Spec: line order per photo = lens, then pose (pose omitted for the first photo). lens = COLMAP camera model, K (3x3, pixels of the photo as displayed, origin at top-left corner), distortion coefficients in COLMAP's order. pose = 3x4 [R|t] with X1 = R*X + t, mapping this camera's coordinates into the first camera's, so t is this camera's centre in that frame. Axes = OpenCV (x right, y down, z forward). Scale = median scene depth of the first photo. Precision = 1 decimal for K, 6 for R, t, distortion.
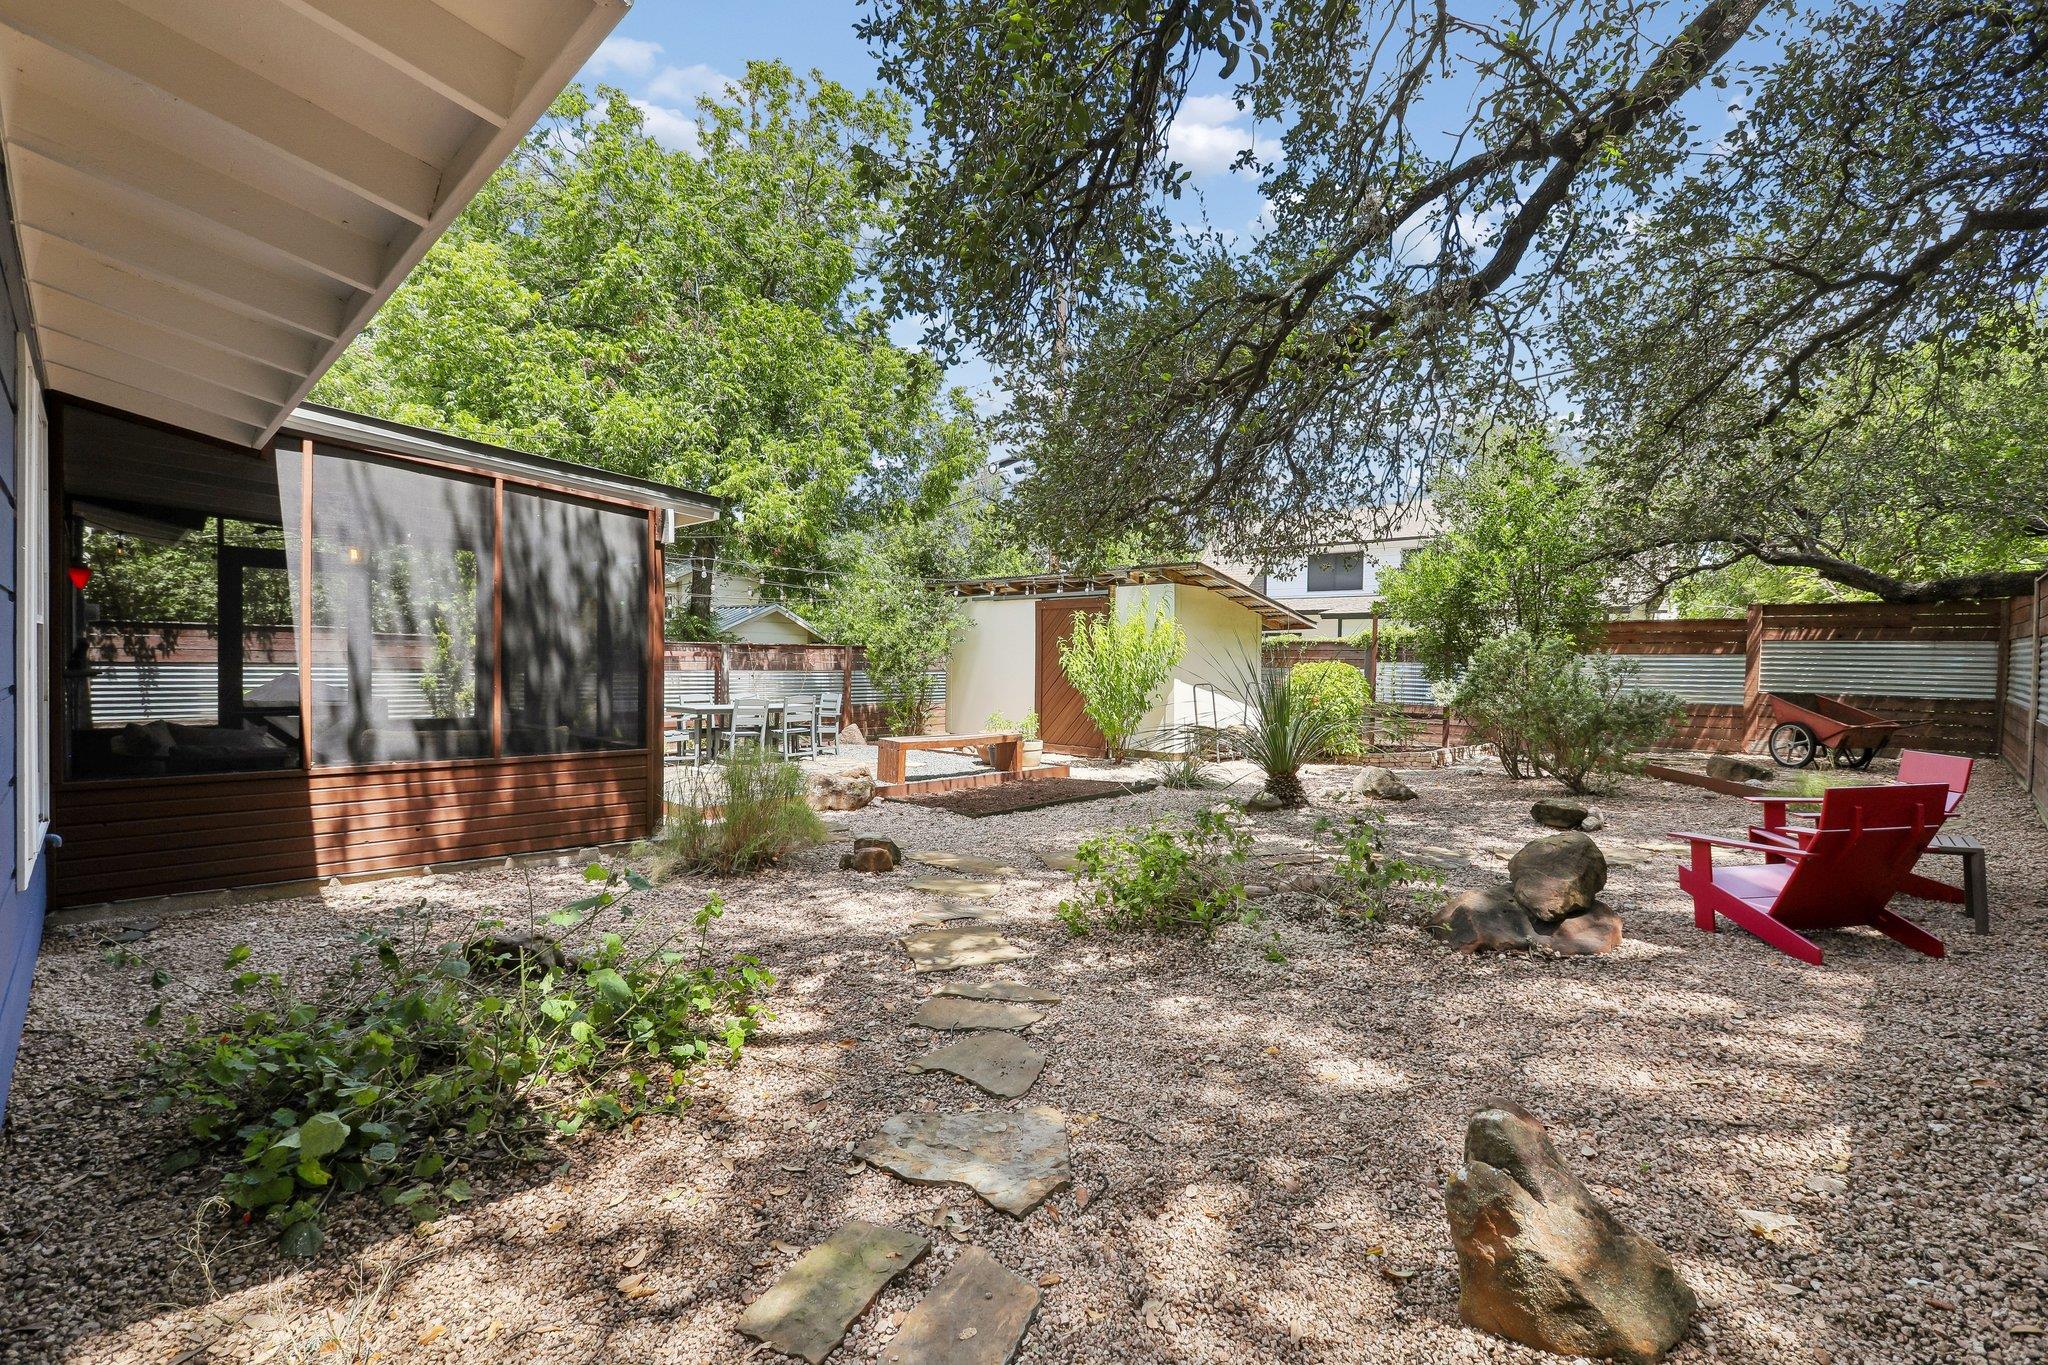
lens RADIAL K [[908.0, 0, 1024.0], [0, 908.0, 682.5], [0, 0, 1]] dist [-0.001132, 0.000255]
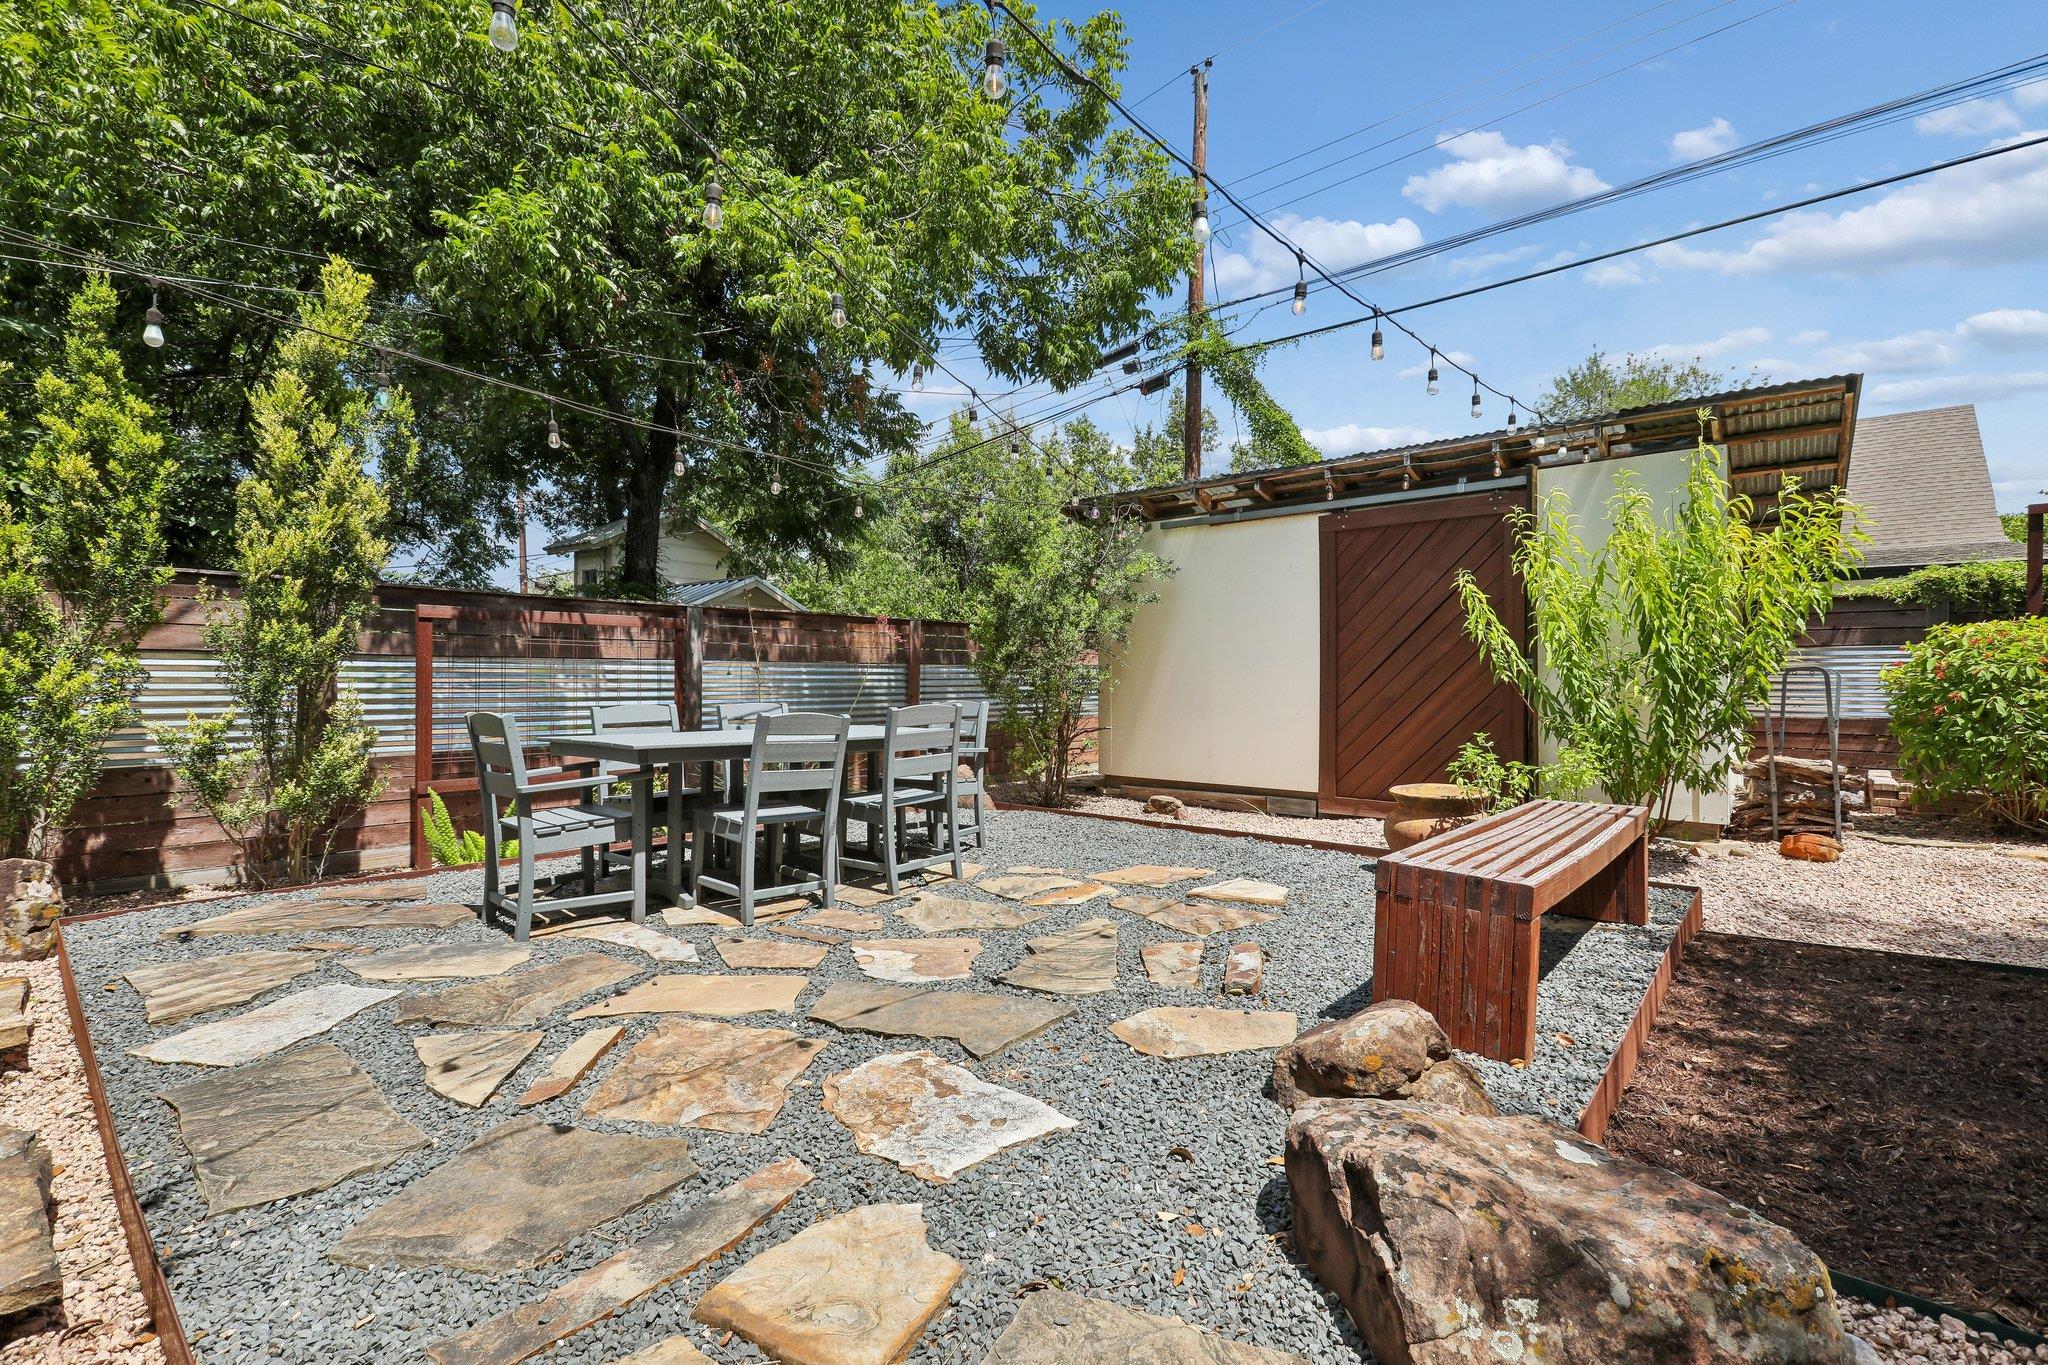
lens RADIAL K [[908.0, 0, 1024.0], [0, 908.0, 682.5], [0, 0, 1]] dist [-0.001132, 0.000255]
pose [[0.998349, -0.016206, 0.055105, -0.177310], [0.017205, 0.999695, -0.017701, 0.010362], [-0.054802, 0.018620, 0.998324, 0.492556]]
